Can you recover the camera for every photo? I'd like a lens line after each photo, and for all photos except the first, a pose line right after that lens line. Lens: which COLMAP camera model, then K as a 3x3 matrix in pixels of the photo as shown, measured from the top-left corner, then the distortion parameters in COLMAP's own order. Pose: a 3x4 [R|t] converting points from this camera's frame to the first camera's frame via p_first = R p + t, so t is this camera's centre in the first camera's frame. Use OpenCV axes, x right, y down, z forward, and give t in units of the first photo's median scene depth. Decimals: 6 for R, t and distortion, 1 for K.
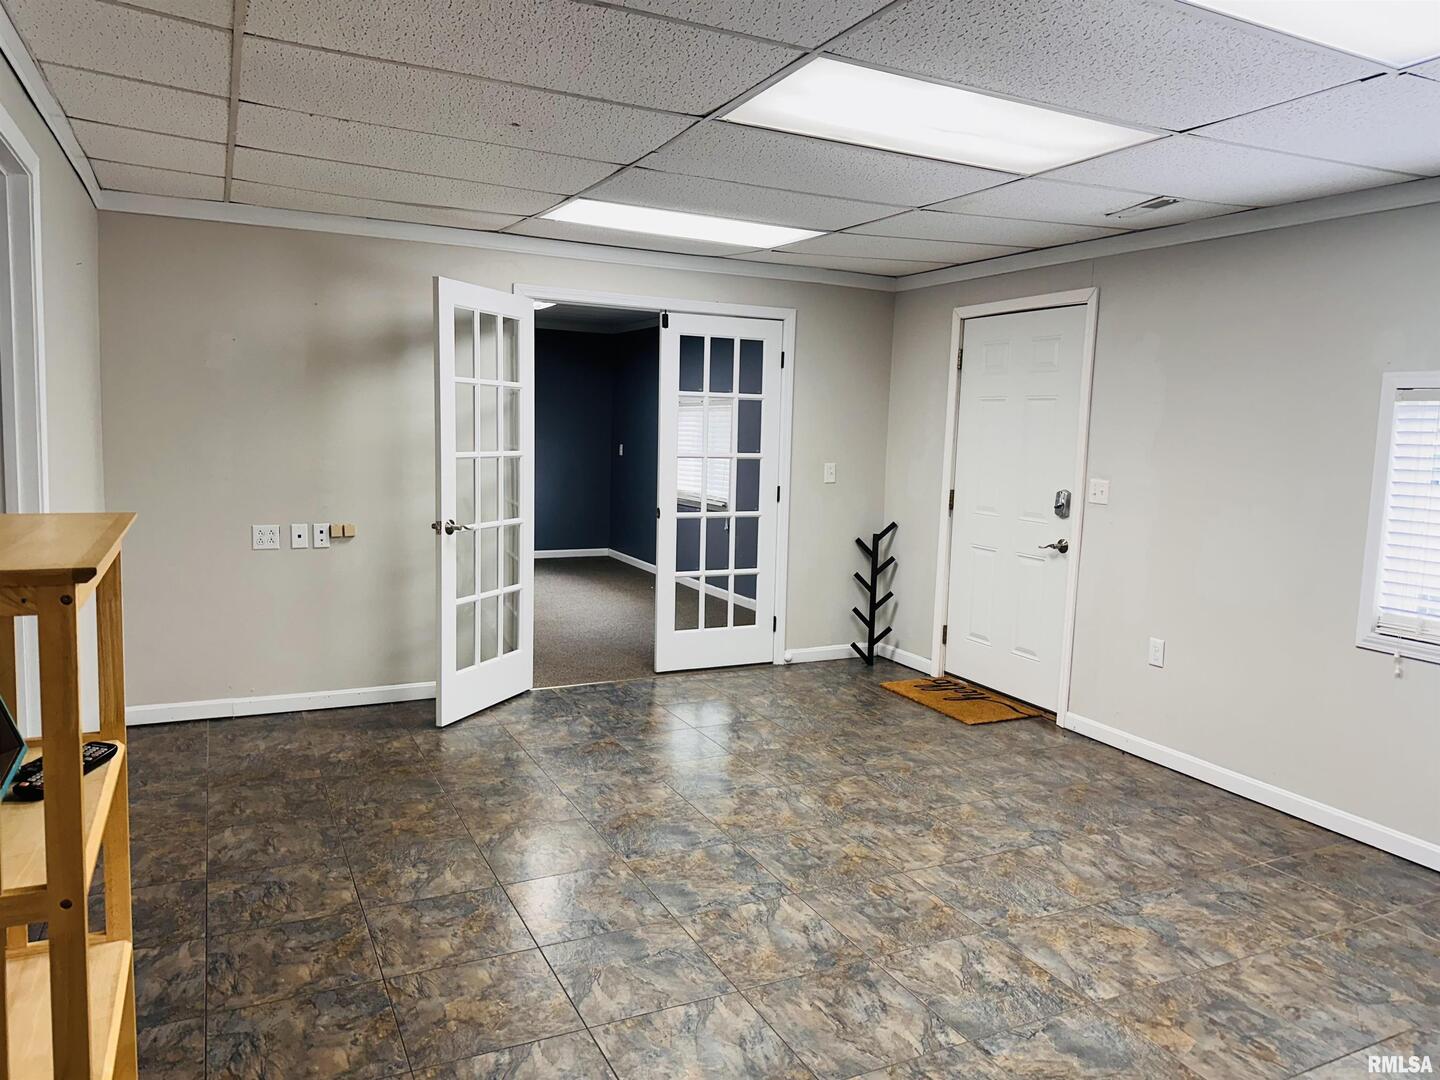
lens RADIAL K [[1013.0, 0, 720.0], [0, 1013.0, 540.0], [0, 0, 1]] dist [0.072211, -0.091393]
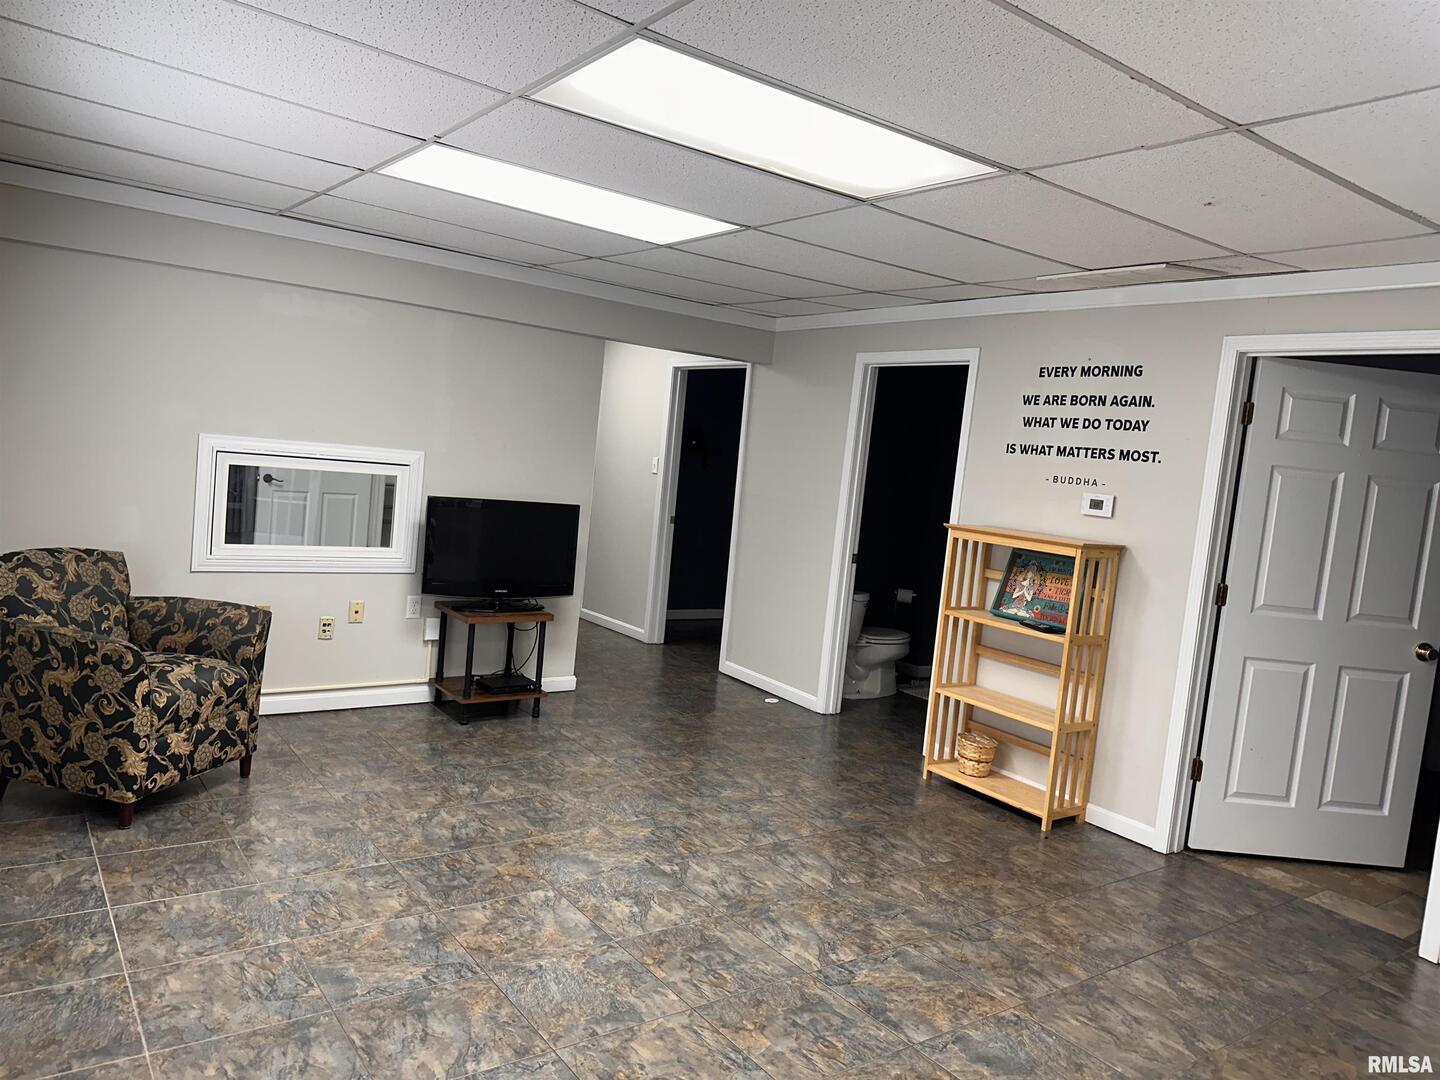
lens RADIAL K [[1013.0, 0, 720.0], [0, 1013.0, 540.0], [0, 0, 1]] dist [0.072211, -0.091393]
pose [[-0.977912, -0.113884, -0.175266, 0.385194], [-0.146786, 0.971143, 0.187975, -0.215103], [0.148801, 0.209550, -0.966409, 1.930374]]
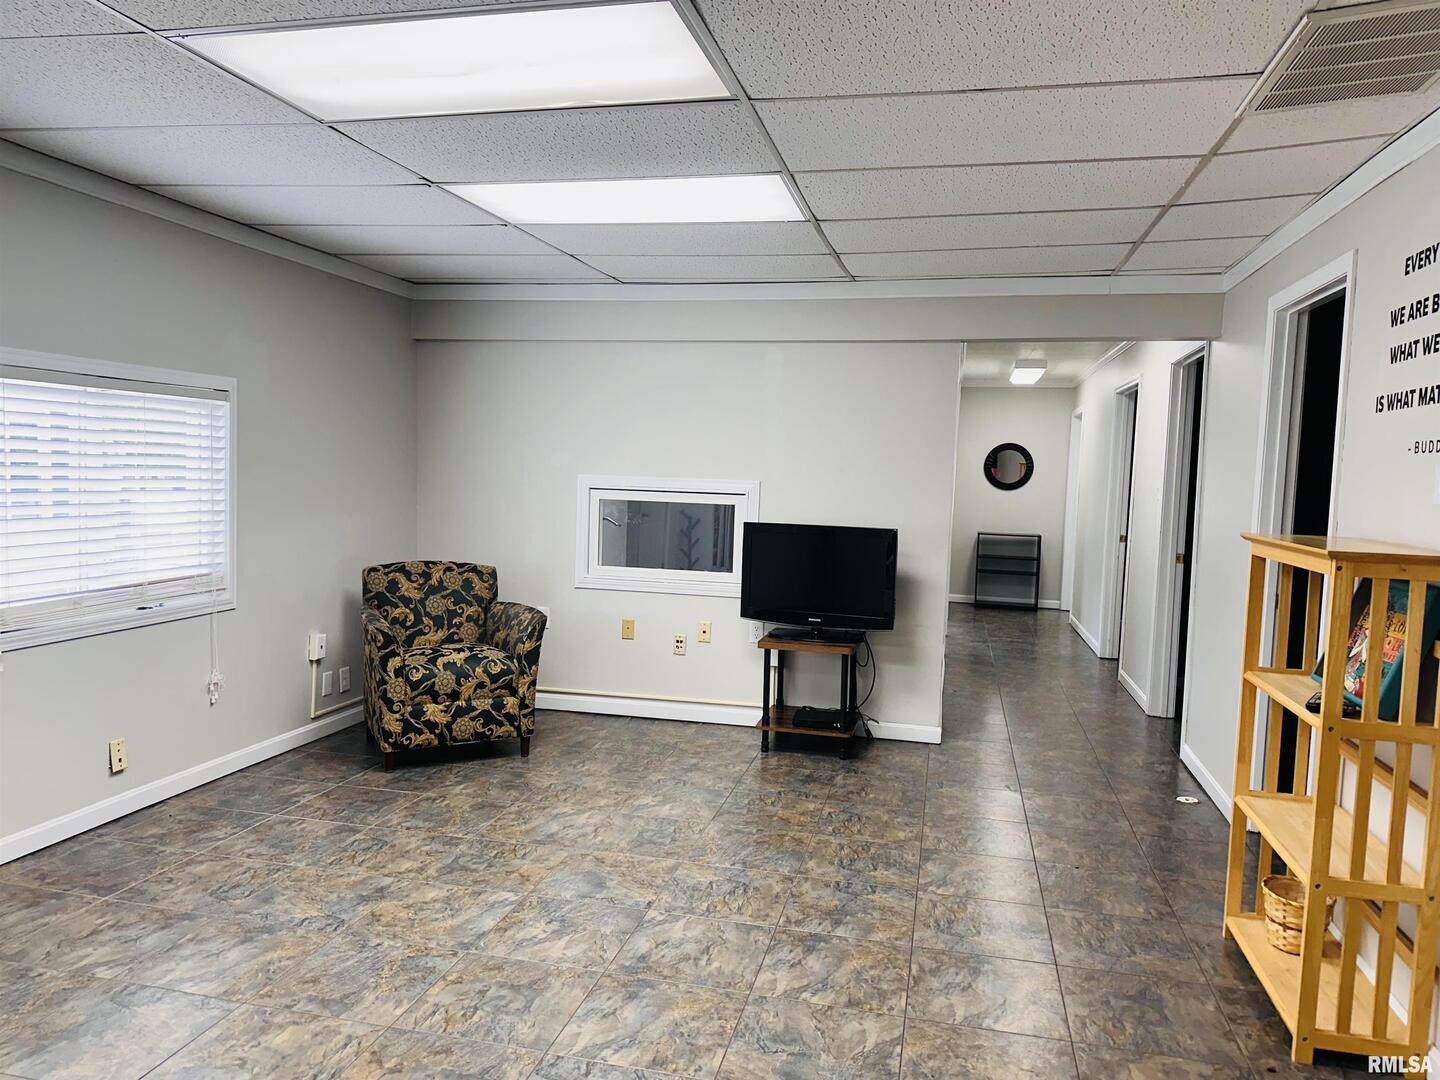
lens RADIAL K [[1013.0, 0, 720.0], [0, 1013.0, 540.0], [0, 0, 1]] dist [0.072211, -0.091393]
pose [[-0.765789, -0.104154, 0.634601, -0.503634], [0.015026, 0.983630, 0.179571, -0.175943], [-0.642916, 0.147049, -0.751689, 1.531347]]
